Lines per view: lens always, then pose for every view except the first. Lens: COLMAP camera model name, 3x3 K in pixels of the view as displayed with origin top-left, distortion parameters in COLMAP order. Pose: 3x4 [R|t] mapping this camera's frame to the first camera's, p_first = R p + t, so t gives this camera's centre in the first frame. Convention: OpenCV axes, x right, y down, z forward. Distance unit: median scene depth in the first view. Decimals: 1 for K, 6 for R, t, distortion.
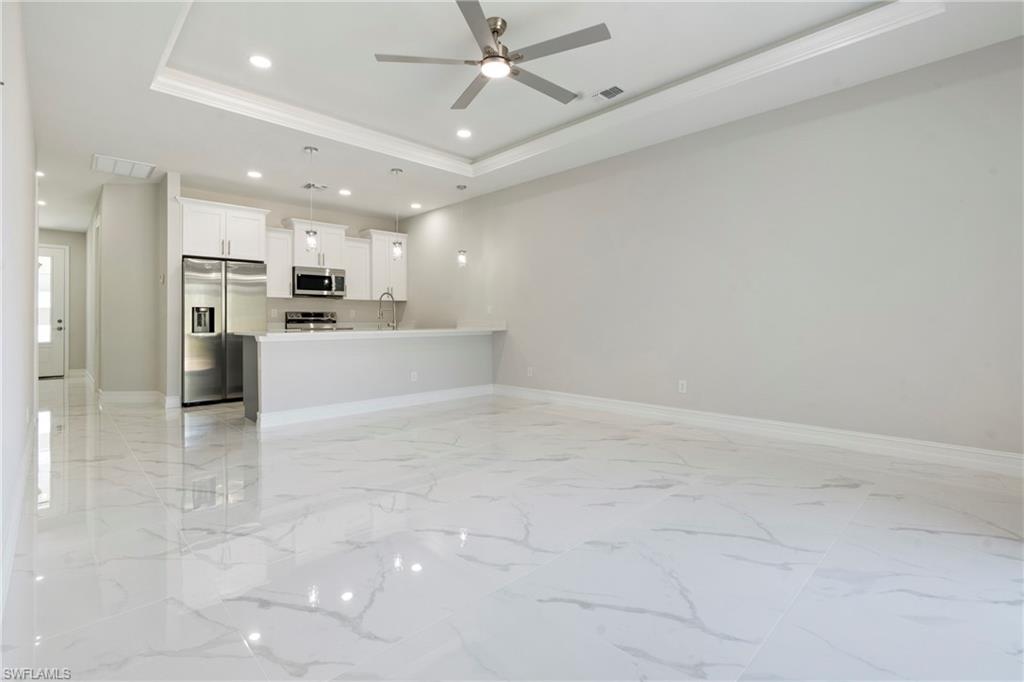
lens RADIAL K [[467.3, 0, 514.7], [0, 467.3, 318.5], [0, 0, 1]] dist [-0.012940, 0.003624]
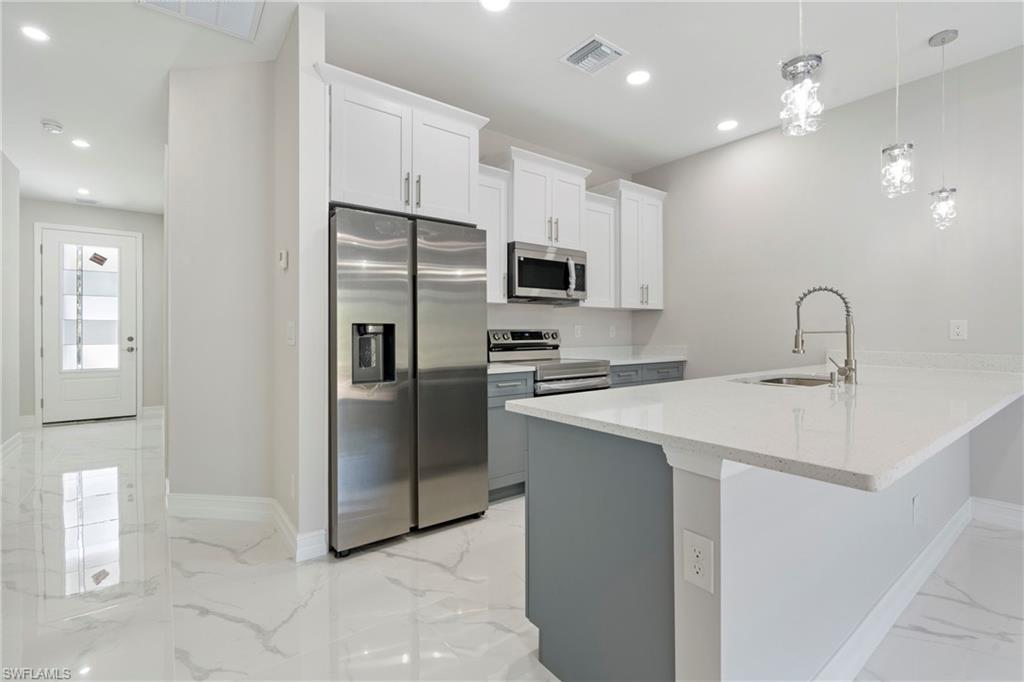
lens RADIAL K [[467.3, 0, 514.9], [0, 467.3, 333.4], [0, 0, 1]] dist [-0.012940, 0.003624]
pose [[0.991564, 0.004601, -0.129537, -0.390162], [-0.003033, 0.999920, 0.012302, -0.017082], [0.129583, -0.011806, 0.991498, 0.473588]]
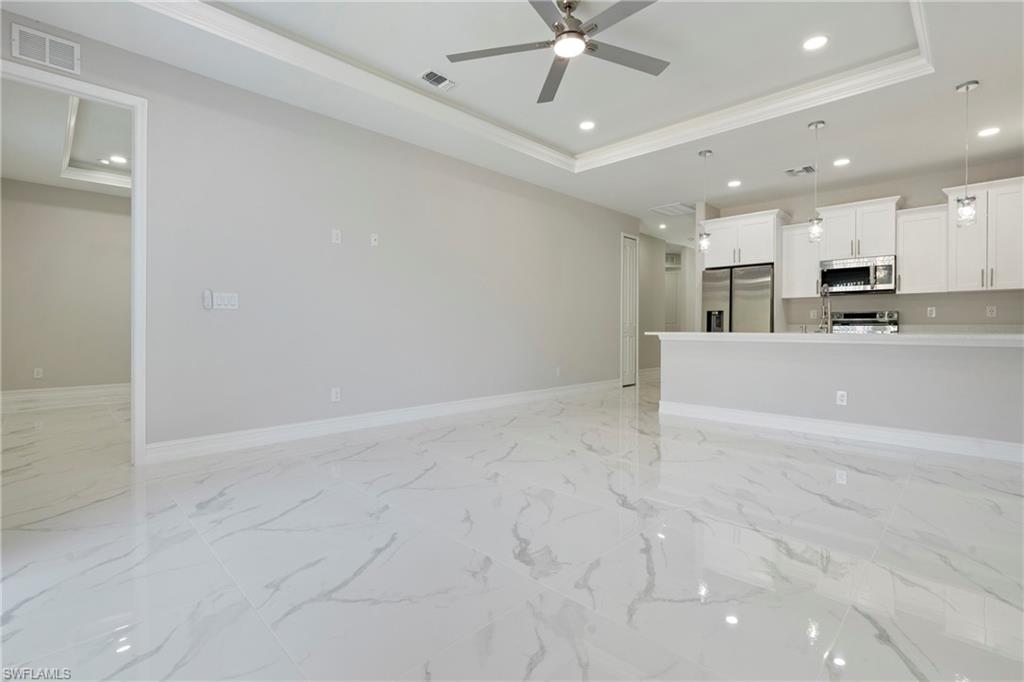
lens RADIAL K [[467.3, 0, 514.1], [0, 467.3, 330.6], [0, 0, 1]] dist [-0.012940, 0.003624]
pose [[0.015965, 0.011803, -0.999803, 0.395906], [0.004400, 0.999920, 0.011875, 0.007315], [0.999863, -0.004589, 0.015912, 0.385480]]
